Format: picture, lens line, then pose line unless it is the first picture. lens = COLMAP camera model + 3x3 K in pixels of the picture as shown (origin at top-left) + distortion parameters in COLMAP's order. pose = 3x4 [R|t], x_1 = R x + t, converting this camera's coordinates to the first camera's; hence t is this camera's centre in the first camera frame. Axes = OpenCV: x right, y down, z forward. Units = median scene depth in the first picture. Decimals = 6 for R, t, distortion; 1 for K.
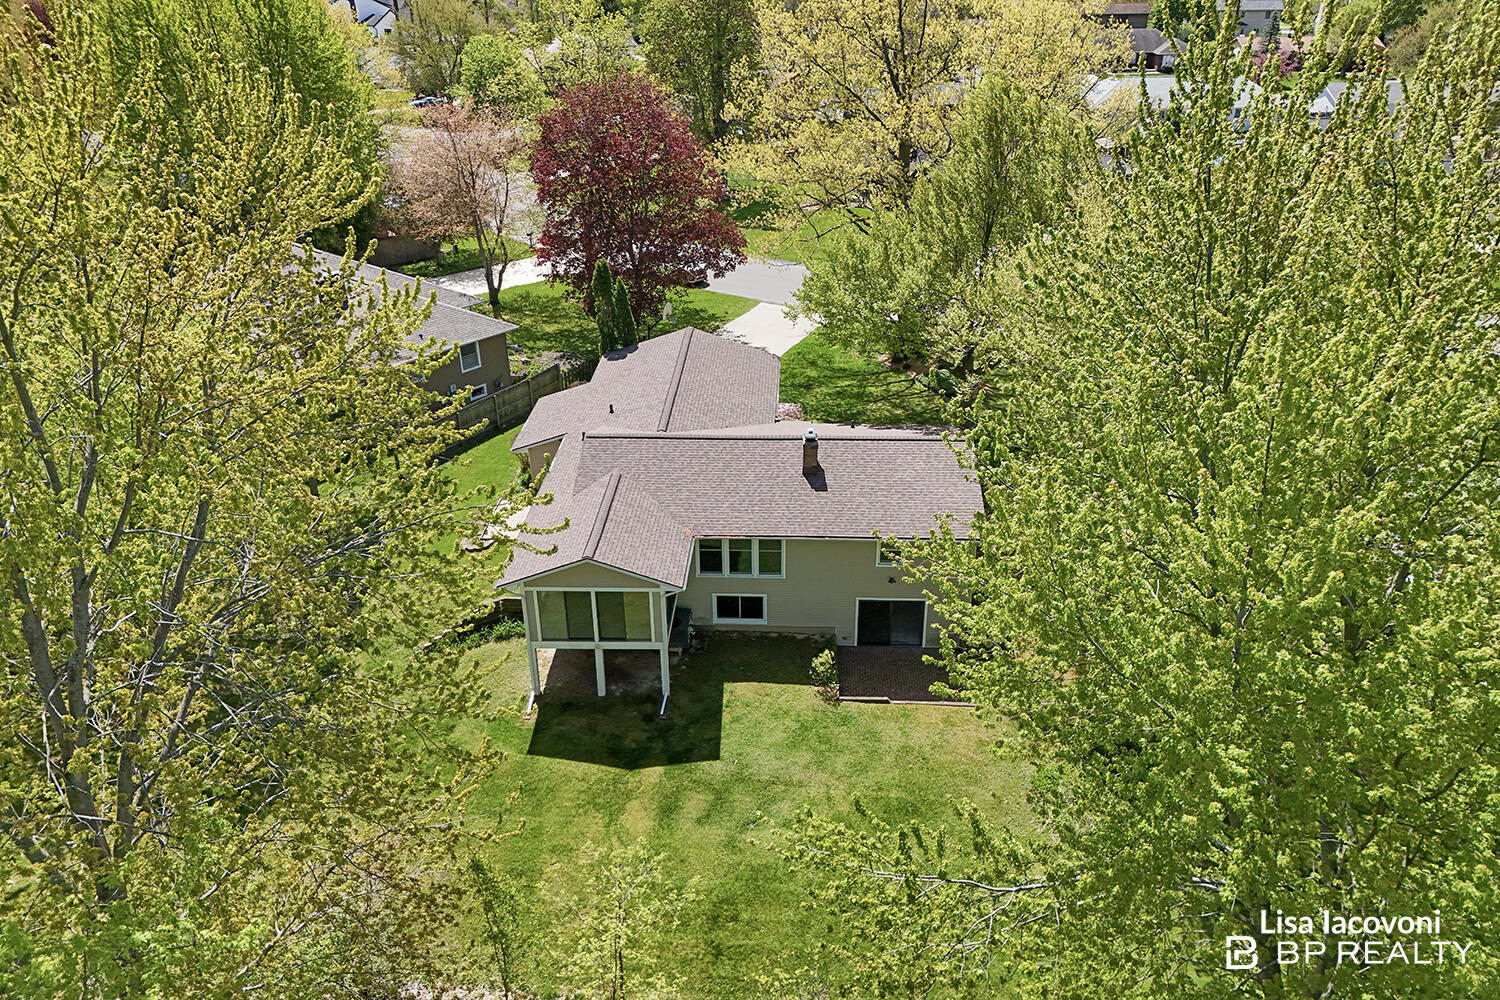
lens RADIAL K [[1104.0, 0, 750.0], [0, 1104.0, 500.0], [0, 0, 1]] dist [0.048360, -0.004125]
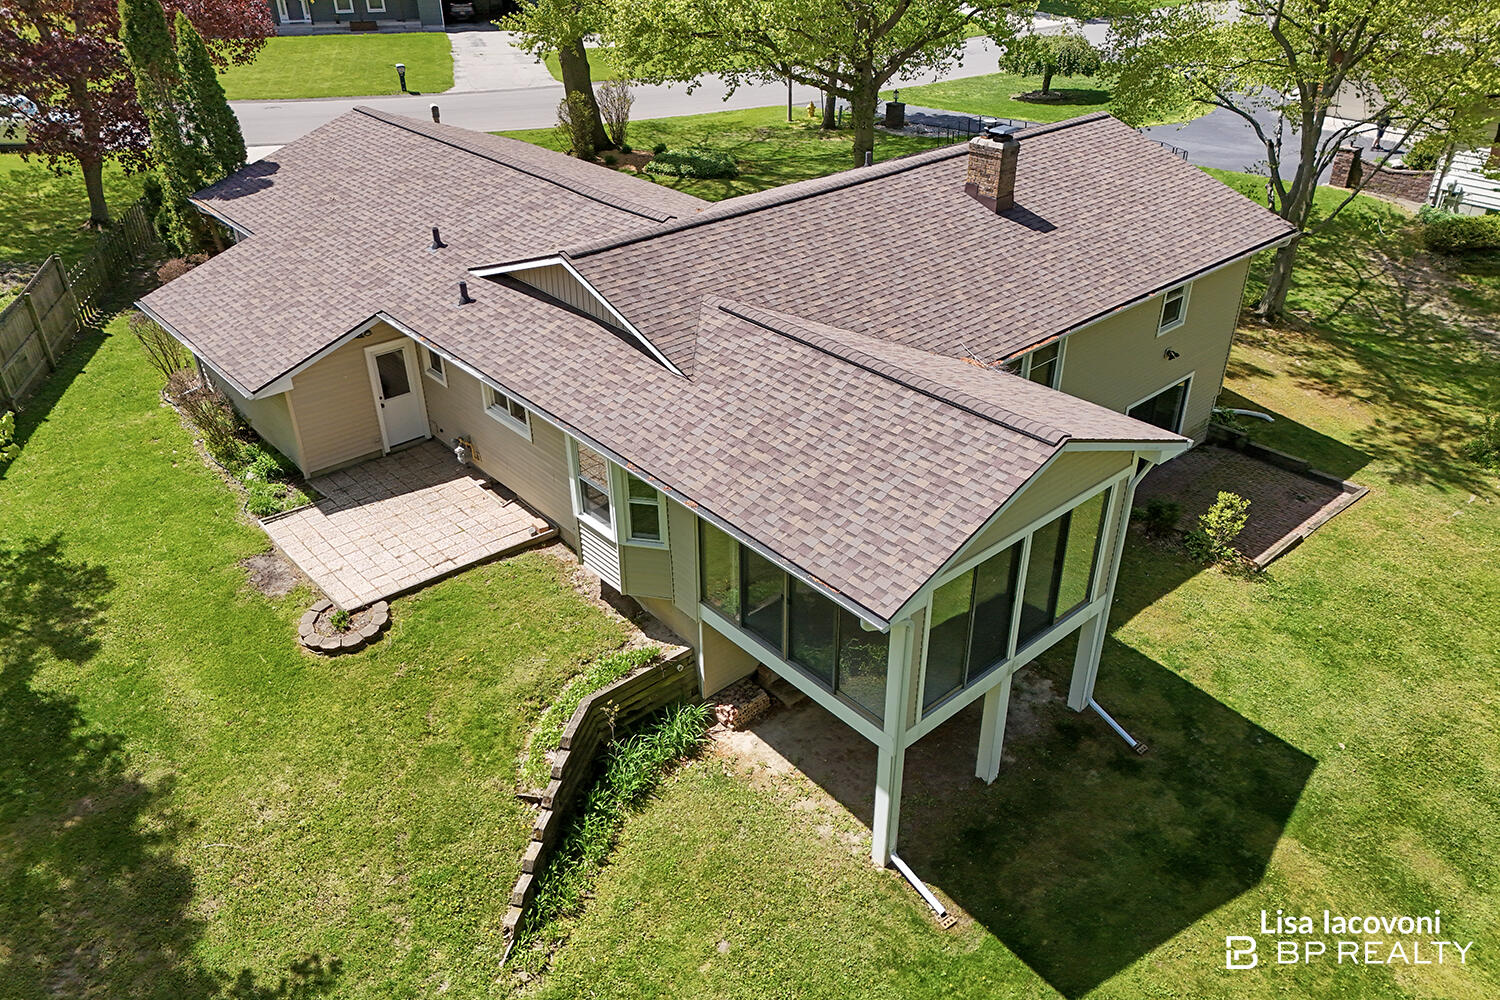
lens RADIAL K [[1104.0, 0, 750.0], [0, 1104.0, 500.0], [0, 0, 1]] dist [0.048360, -0.004125]
pose [[0.707119, -0.347476, 0.615827, -0.436342], [0.318875, 0.934043, 0.160881, -0.021260], [-0.631111, 0.082610, 0.771281, 0.745529]]
